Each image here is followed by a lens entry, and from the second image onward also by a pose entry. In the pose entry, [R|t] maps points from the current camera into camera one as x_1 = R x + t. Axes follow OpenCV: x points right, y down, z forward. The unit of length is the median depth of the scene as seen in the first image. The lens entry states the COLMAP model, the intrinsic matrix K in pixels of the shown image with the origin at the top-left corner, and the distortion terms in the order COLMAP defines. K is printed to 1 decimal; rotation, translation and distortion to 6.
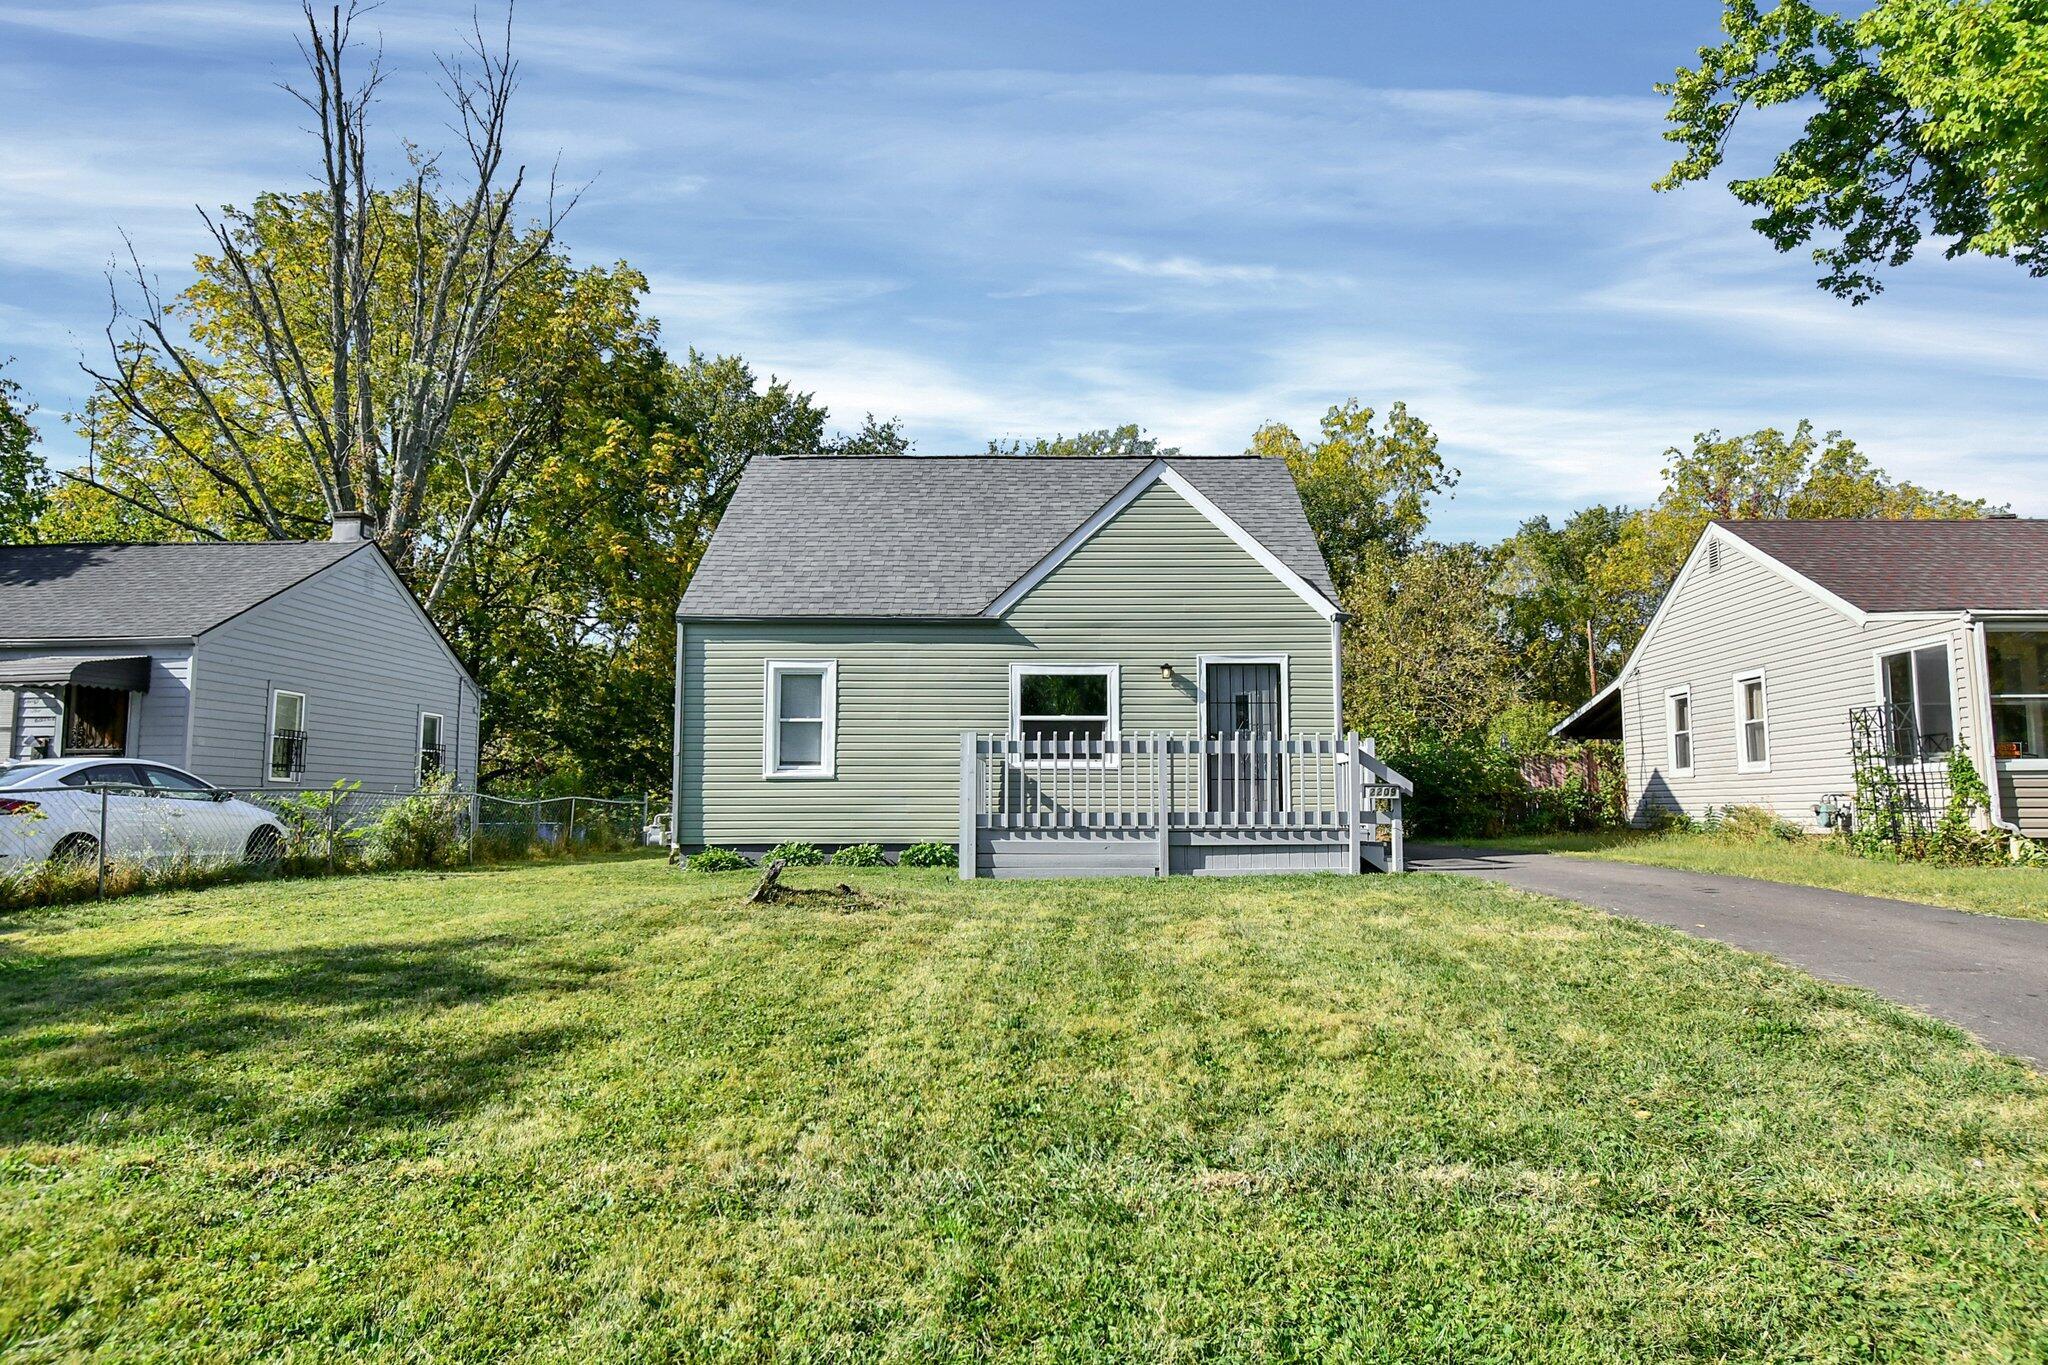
lens RADIAL K [[1195.4, 0, 1024.0], [0, 1195.4, 682.5], [0, 0, 1]] dist [0.000234, -0.000940]
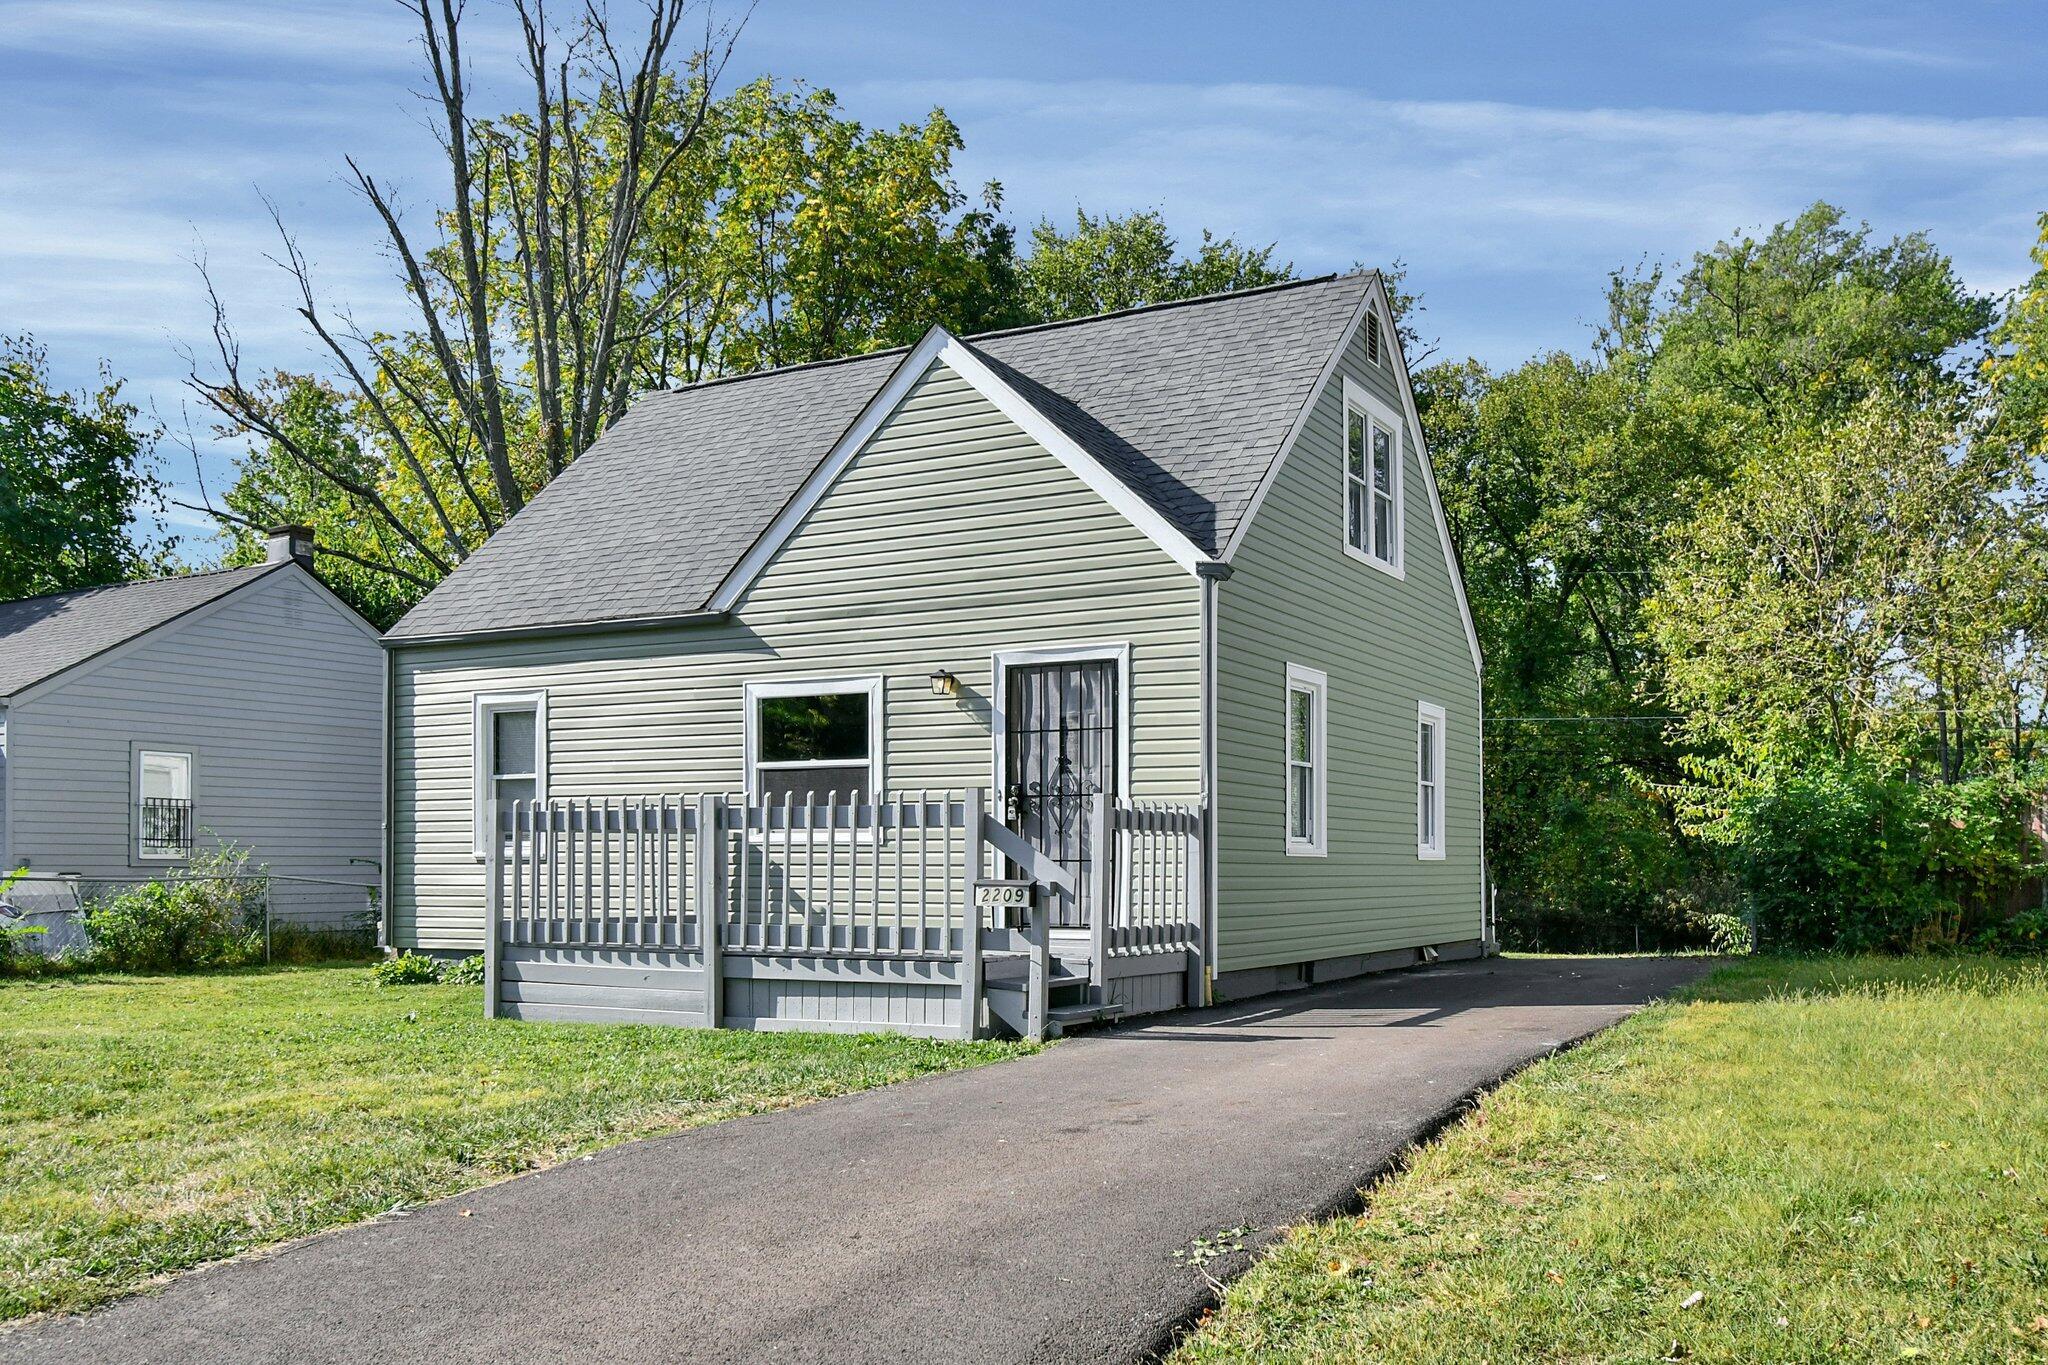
lens RADIAL K [[1739.7, 0, 1023.3], [0, 1739.7, 797.4], [0, 0, 1]] dist [0.002179, 0.006548]
pose [[0.877325, -0.018000, -0.479558, 0.571704], [0.051402, 0.997072, 0.056613, 0.000911], [0.477135, -0.074318, 0.875682, 0.246206]]
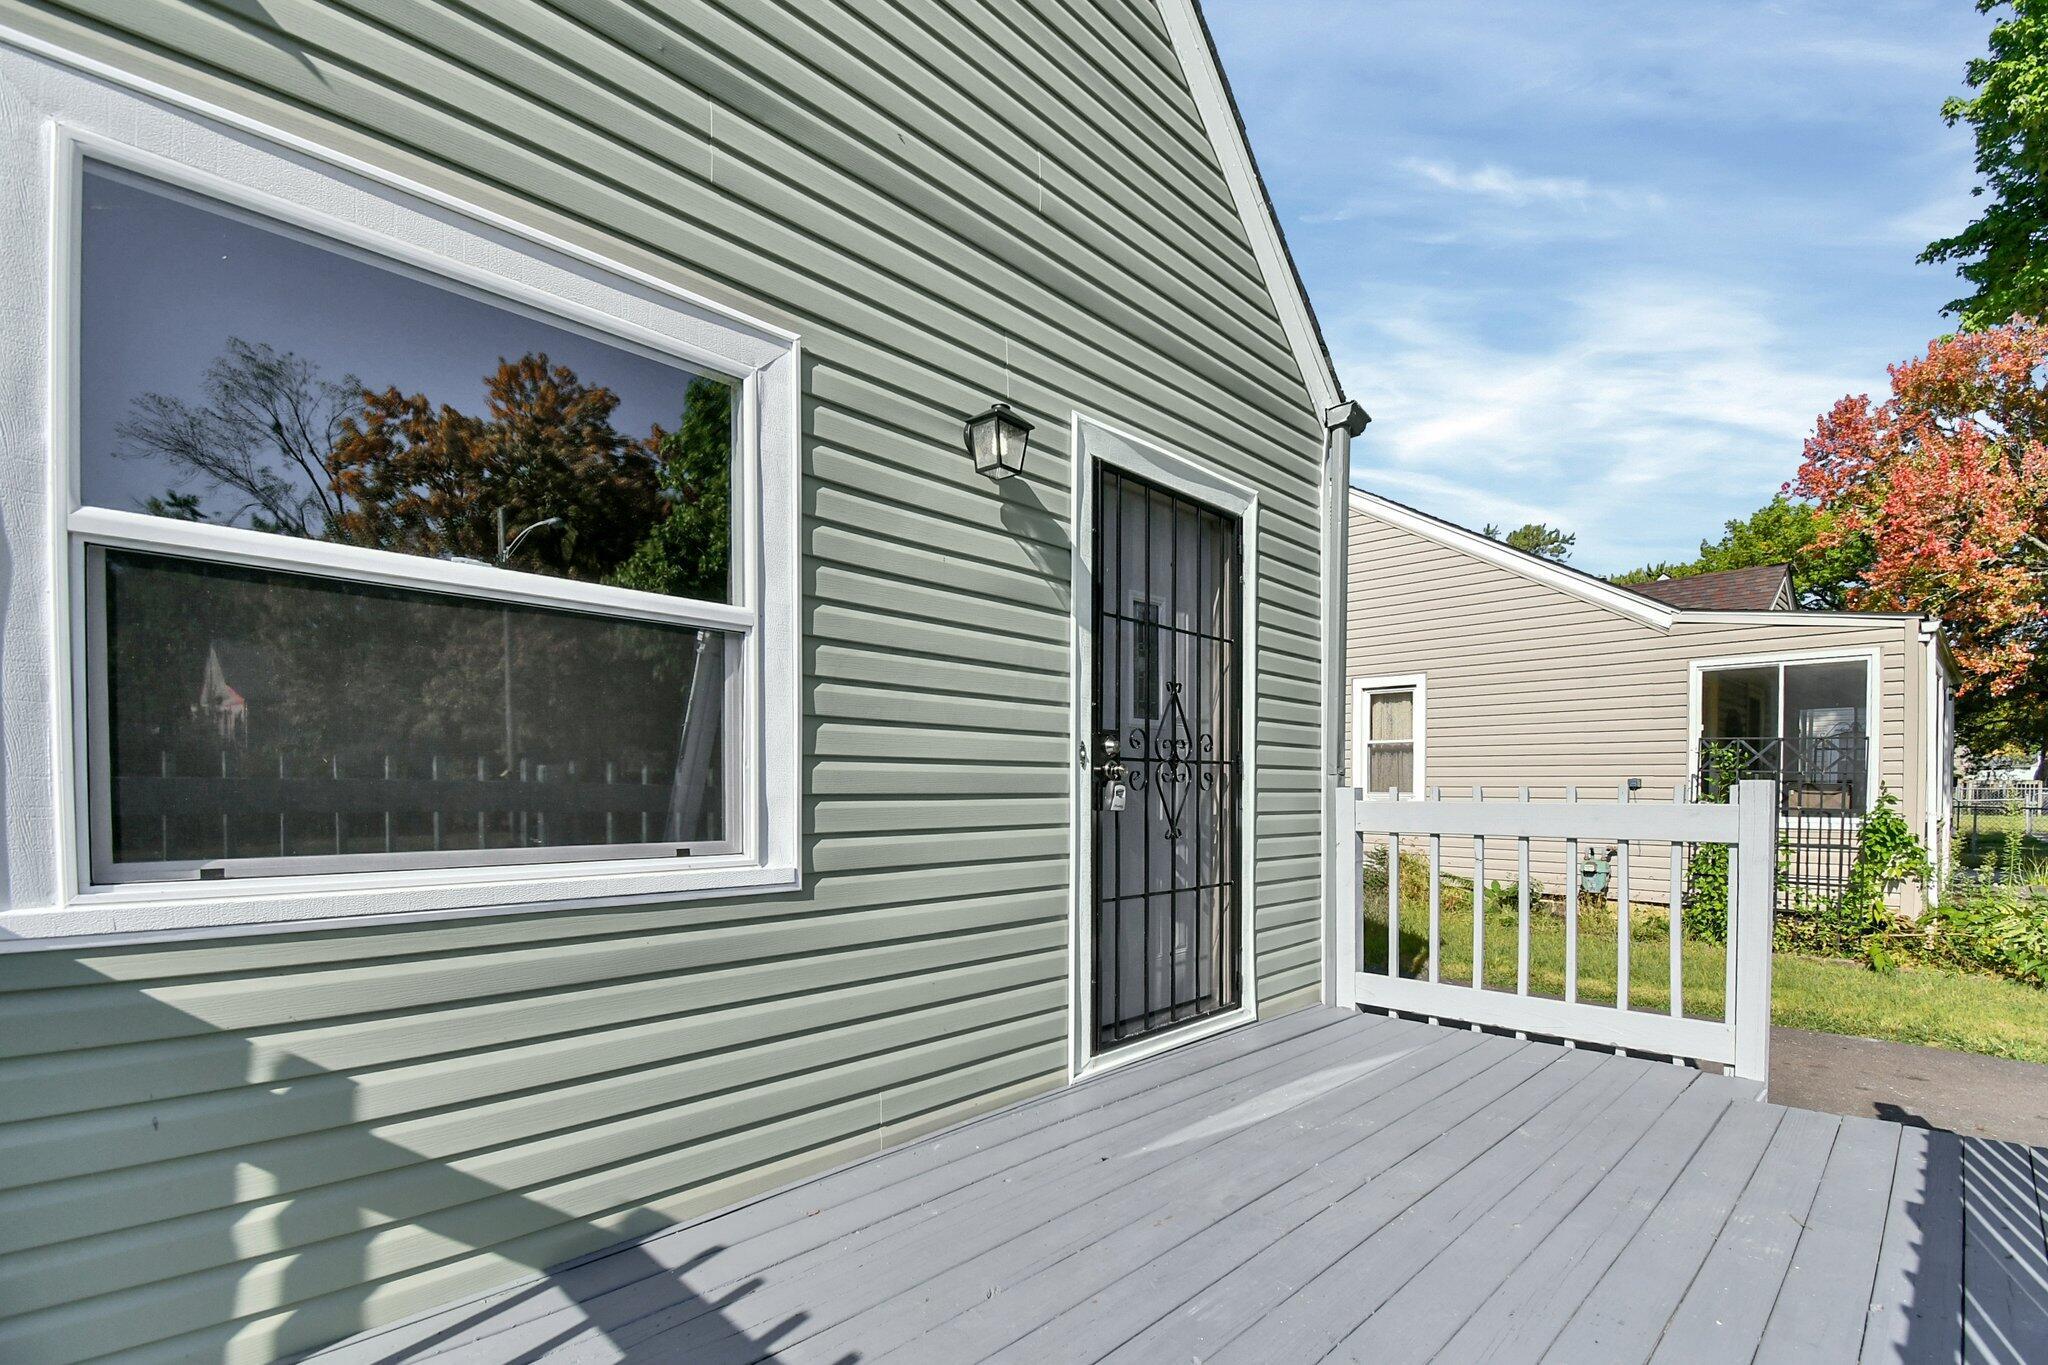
lens RADIAL K [[928.8, 0, 1026.8], [0, 928.8, 791.3], [0, 0, 1]] dist [-0.002468, -0.000278]
pose [[0.681426, -0.002875, 0.731882, -0.004318], [-0.084681, 0.992967, 0.082744, 0.040187], [-0.726972, -0.118360, 0.676389, 0.867358]]
